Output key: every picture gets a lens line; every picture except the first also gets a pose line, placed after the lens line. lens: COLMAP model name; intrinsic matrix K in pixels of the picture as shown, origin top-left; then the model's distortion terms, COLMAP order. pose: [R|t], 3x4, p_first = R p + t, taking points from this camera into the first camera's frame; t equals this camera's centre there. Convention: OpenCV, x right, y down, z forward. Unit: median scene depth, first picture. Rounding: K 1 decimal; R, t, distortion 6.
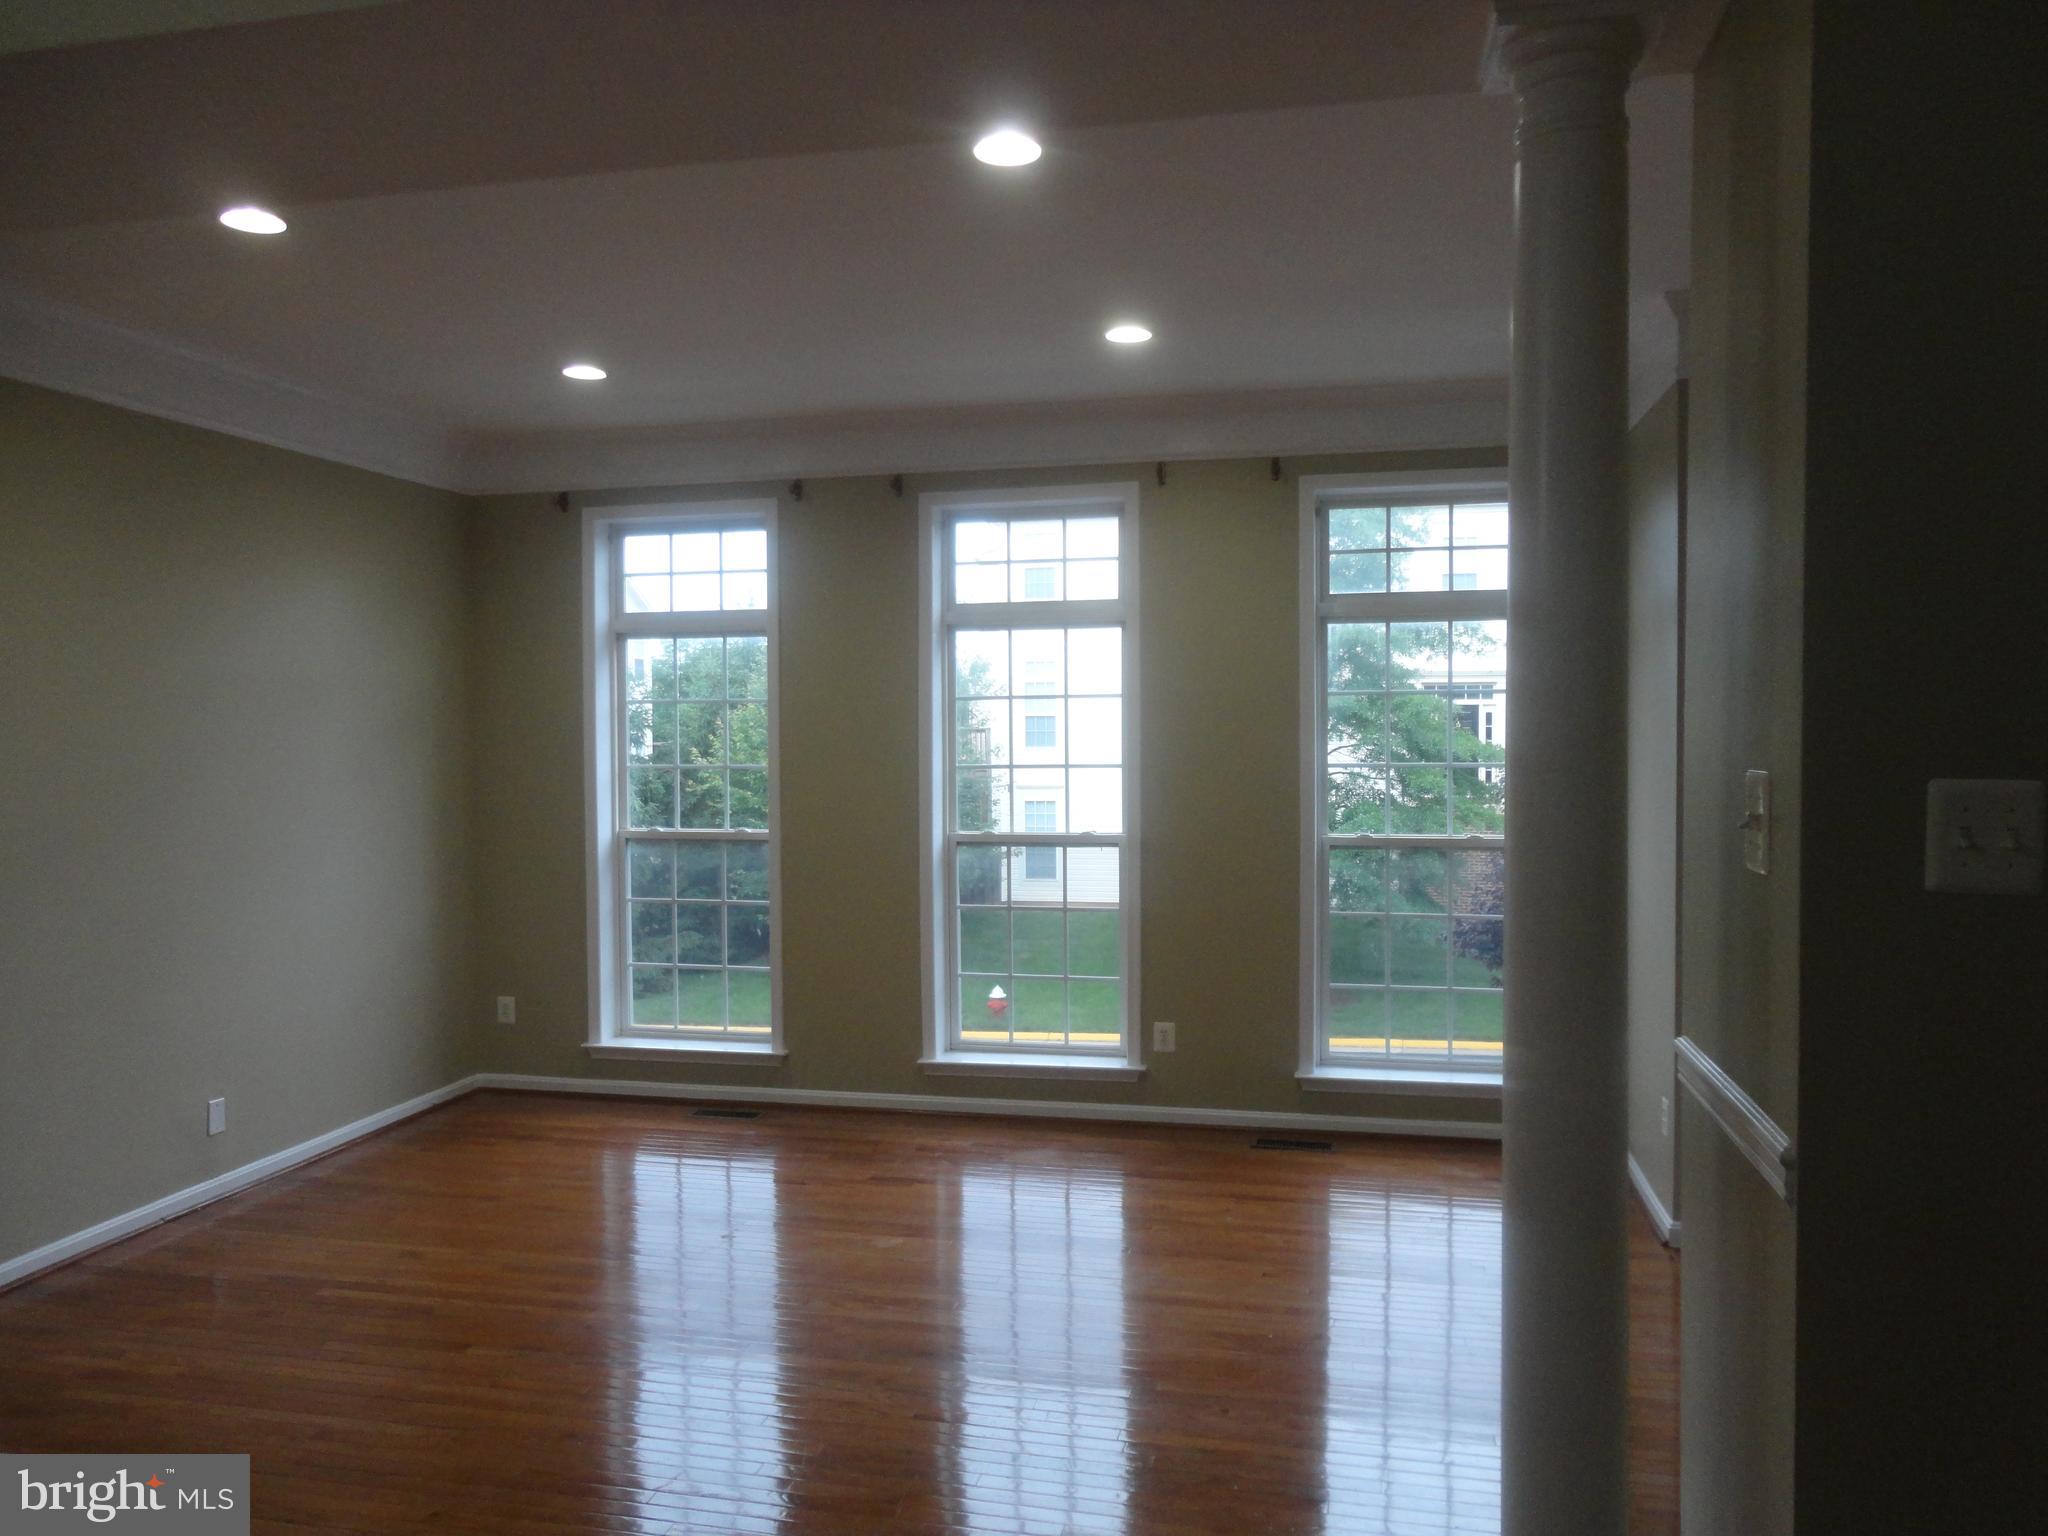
lens RADIAL K [[1472.2, 0, 1024.0], [0, 1472.2, 768.0], [0, 0, 1]] dist [0.010699, 0.003587]
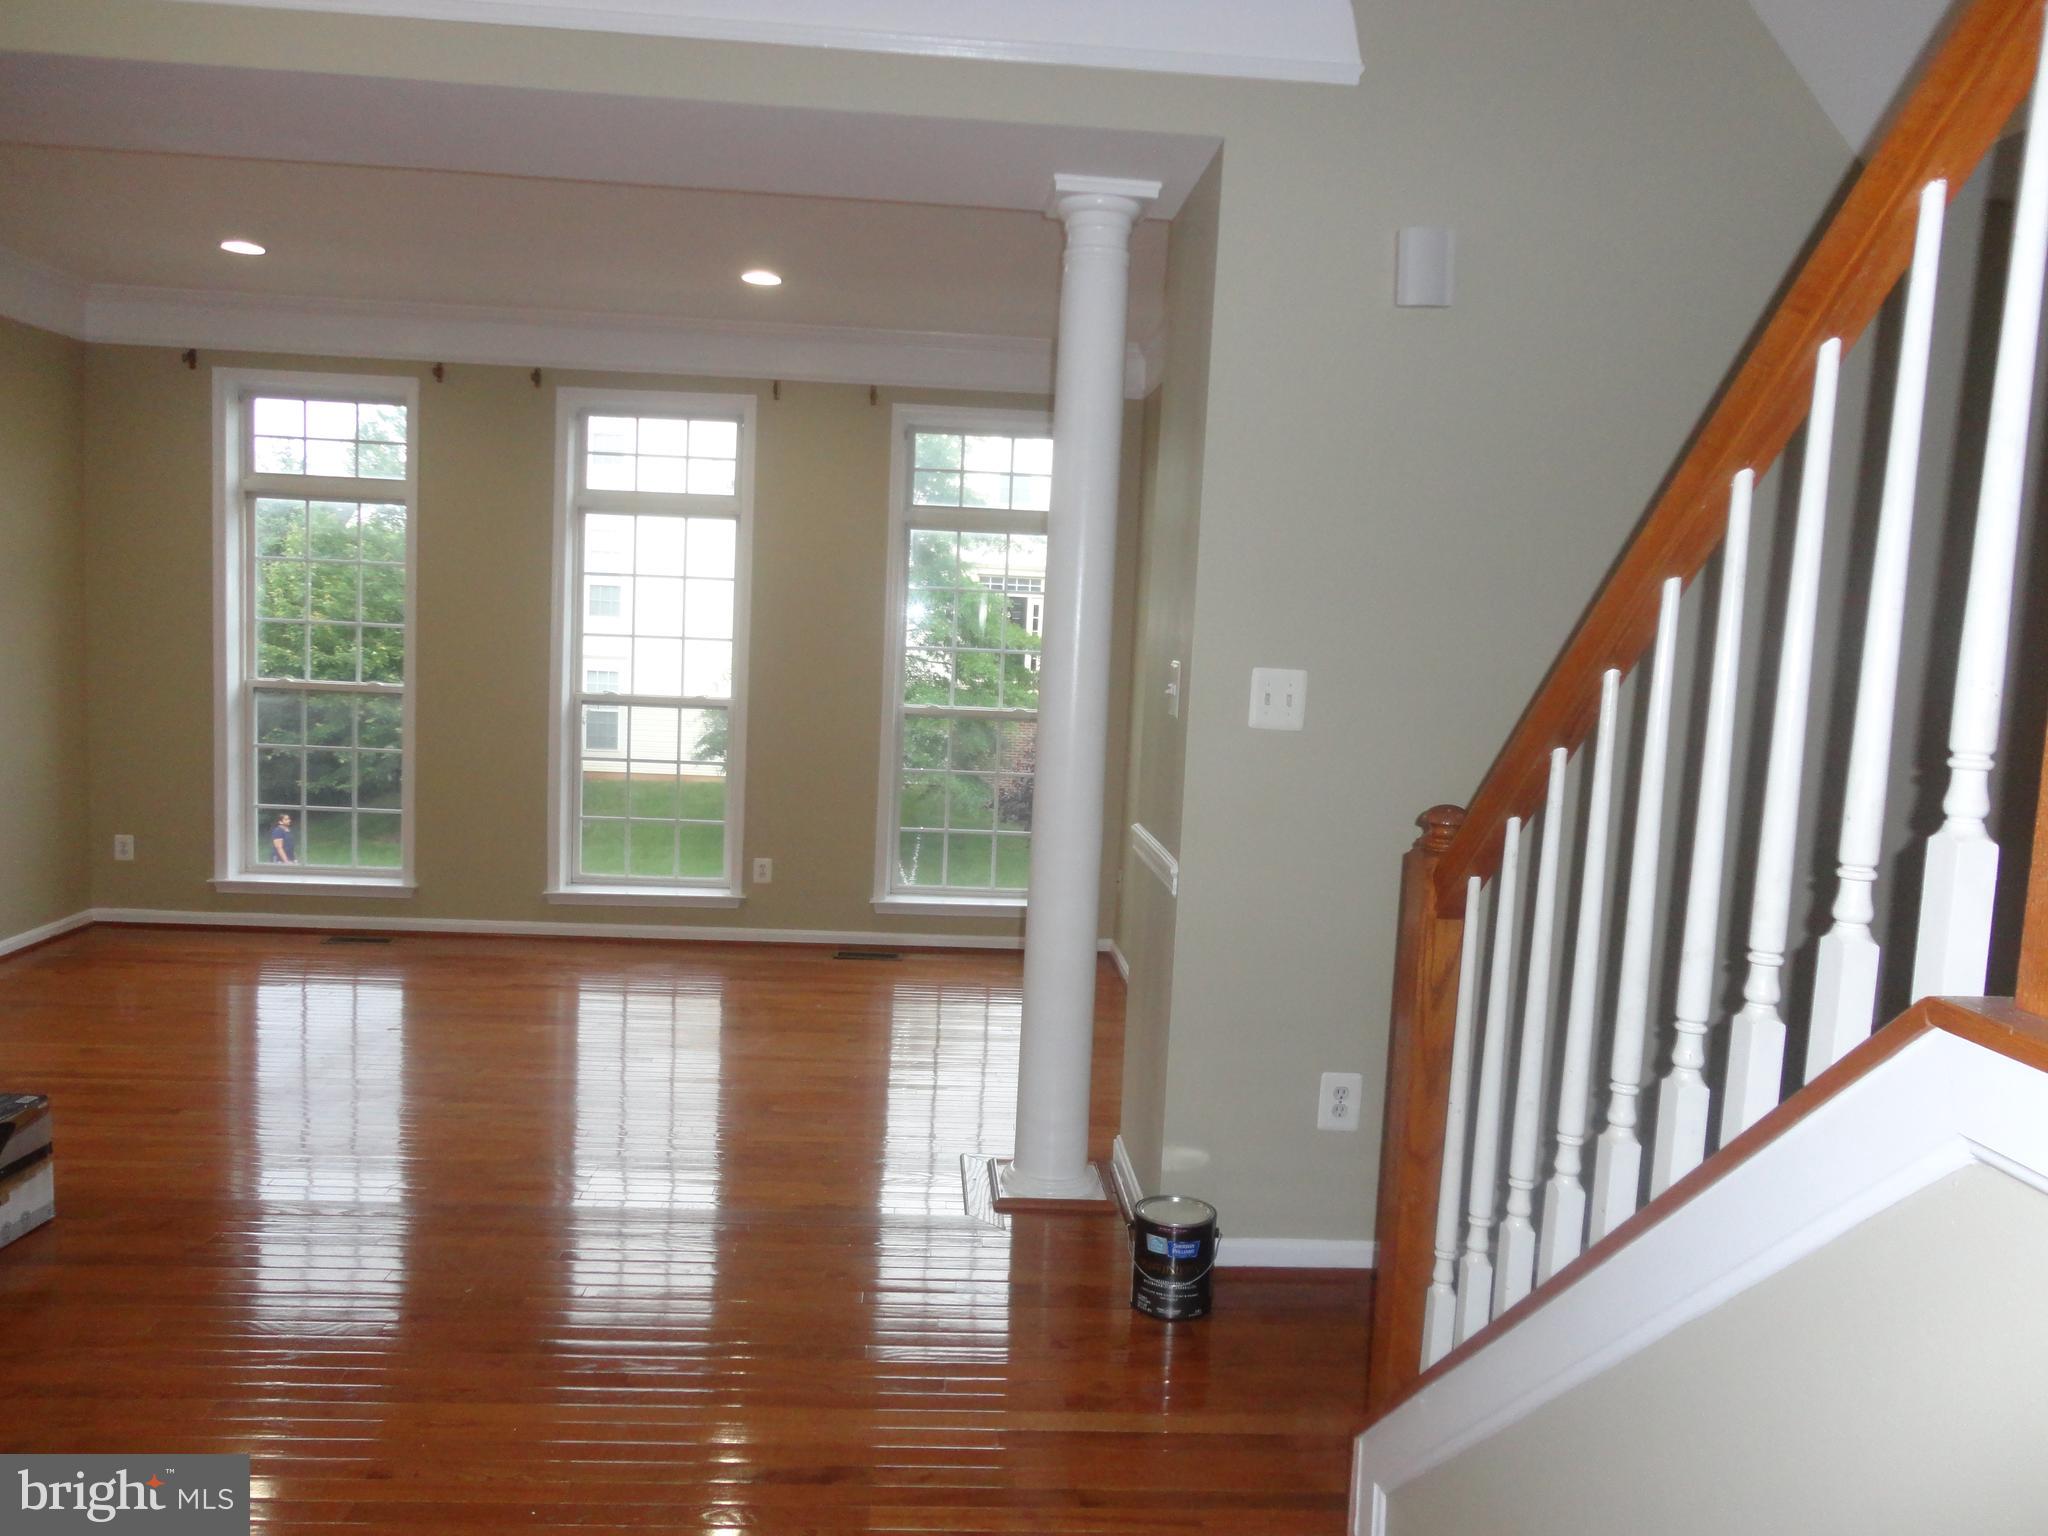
lens RADIAL K [[1490.4, 0, 1001.2], [0, 1490.4, 766.5], [0, 0, 1]] dist [-0.021003, 0.014891]
pose [[0.959122, 0.022275, 0.282113, -0.057149], [-0.044821, 0.996271, 0.073719, 0.001674], [-0.279419, -0.083350, 0.956545, -0.184833]]
